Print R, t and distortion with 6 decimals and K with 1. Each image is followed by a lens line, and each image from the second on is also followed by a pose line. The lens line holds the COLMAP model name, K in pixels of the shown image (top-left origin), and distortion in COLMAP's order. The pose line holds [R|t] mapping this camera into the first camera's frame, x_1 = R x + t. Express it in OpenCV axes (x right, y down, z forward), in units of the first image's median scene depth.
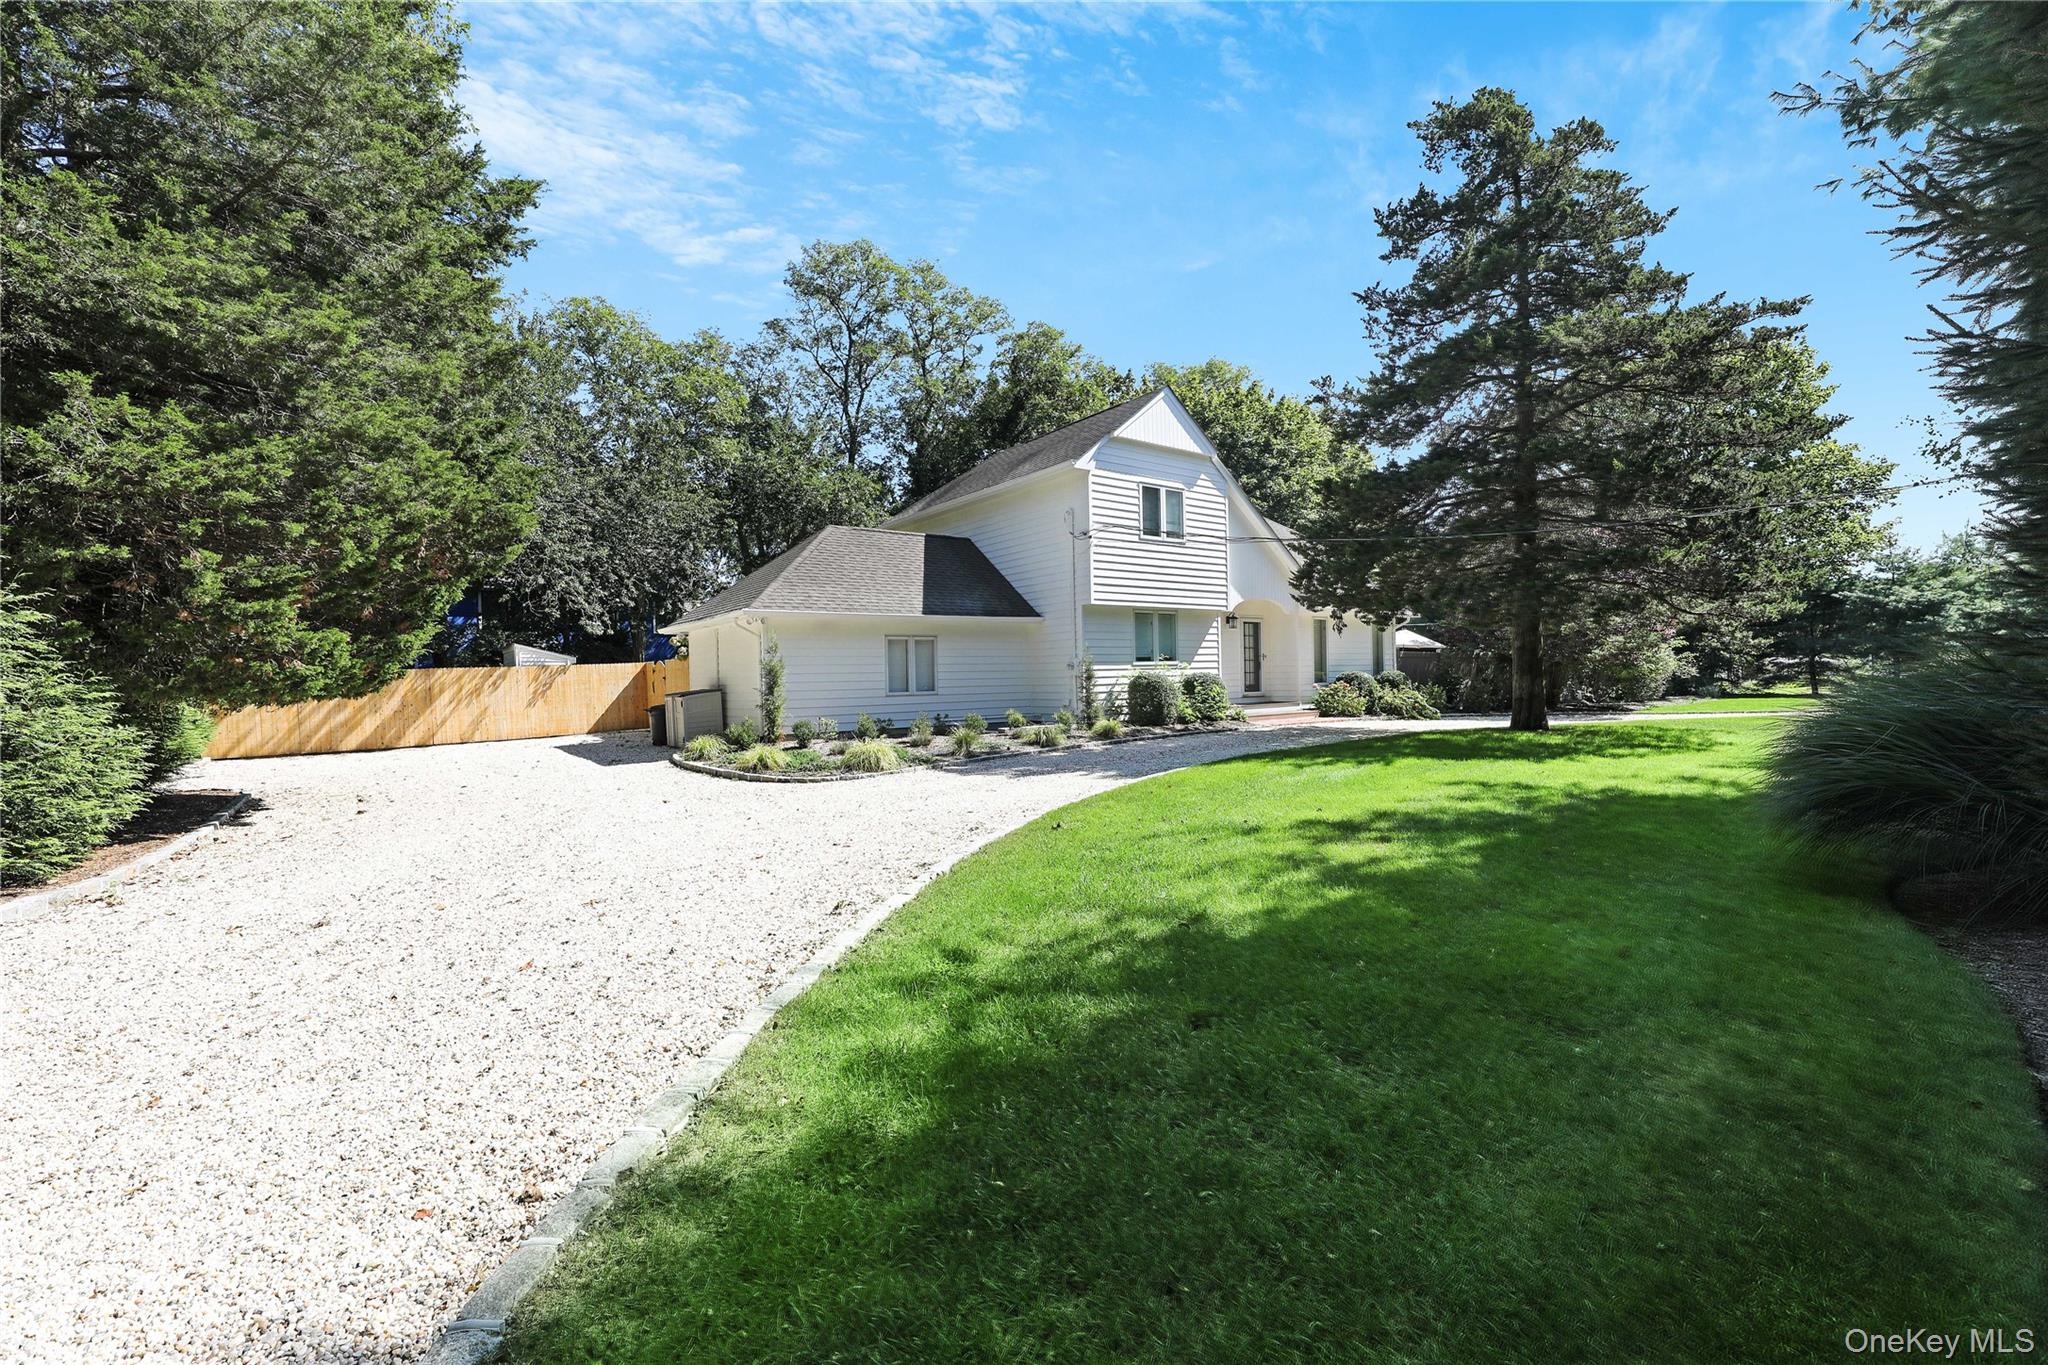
lens RADIAL K [[836.6, 0, 1013.8], [0, 836.6, 668.1], [0, 0, 1]] dist [0.000260, -0.000239]
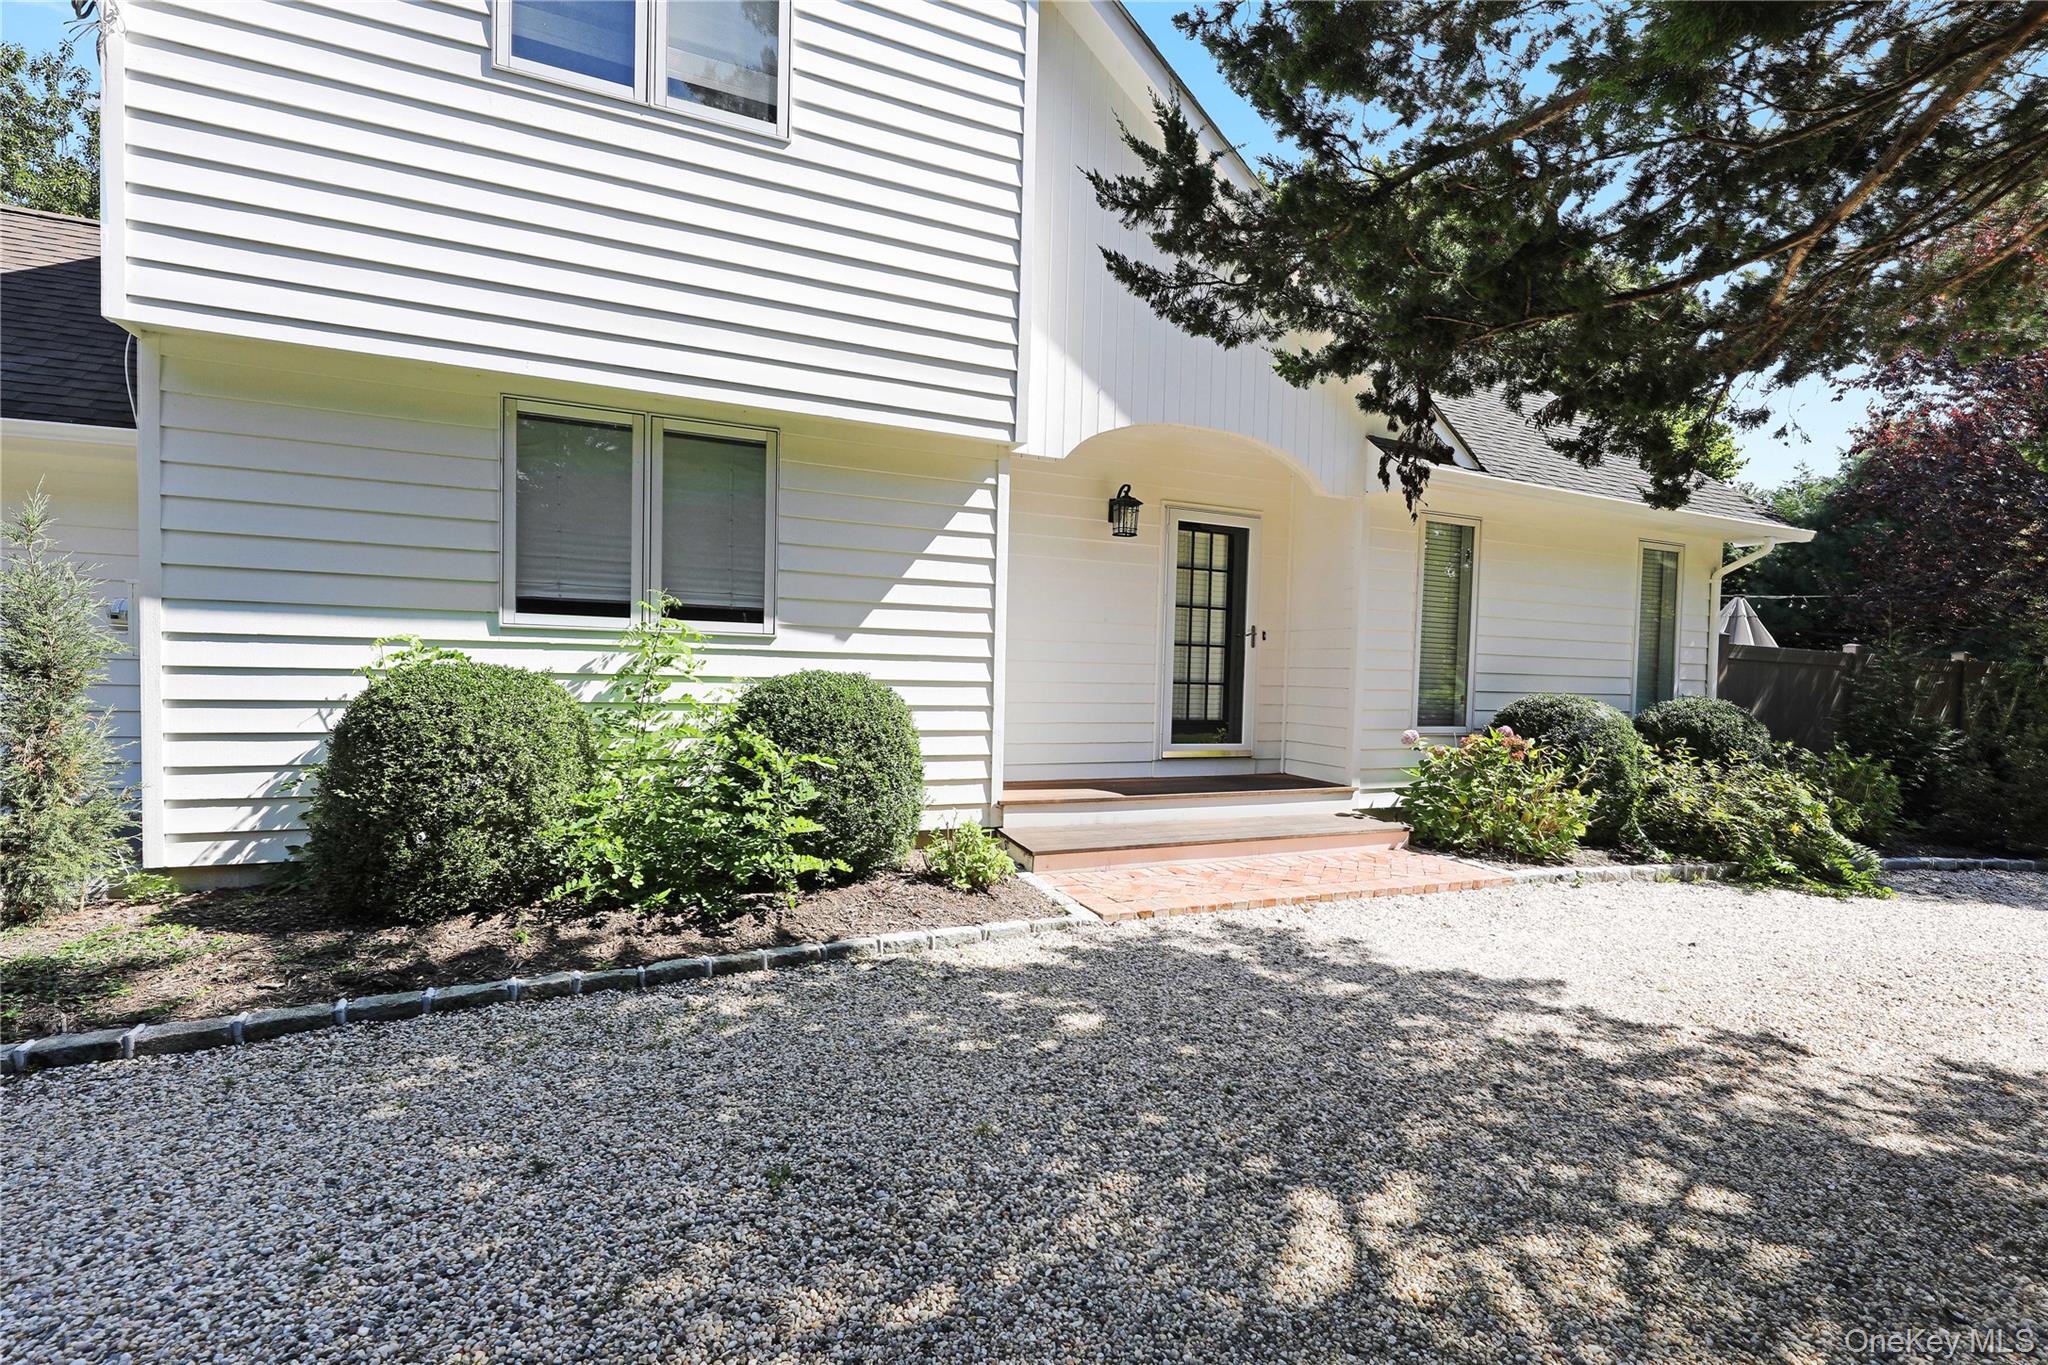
lens RADIAL K [[836.6, 0, 1036.4], [0, 836.6, 686.1], [0, 0, 1]] dist [0.000260, -0.000239]
pose [[0.970865, 0.053926, -0.233480, 0.297187], [-0.046748, 0.998252, 0.036172, -0.001883], [0.235022, -0.024203, 0.971689, 0.669711]]
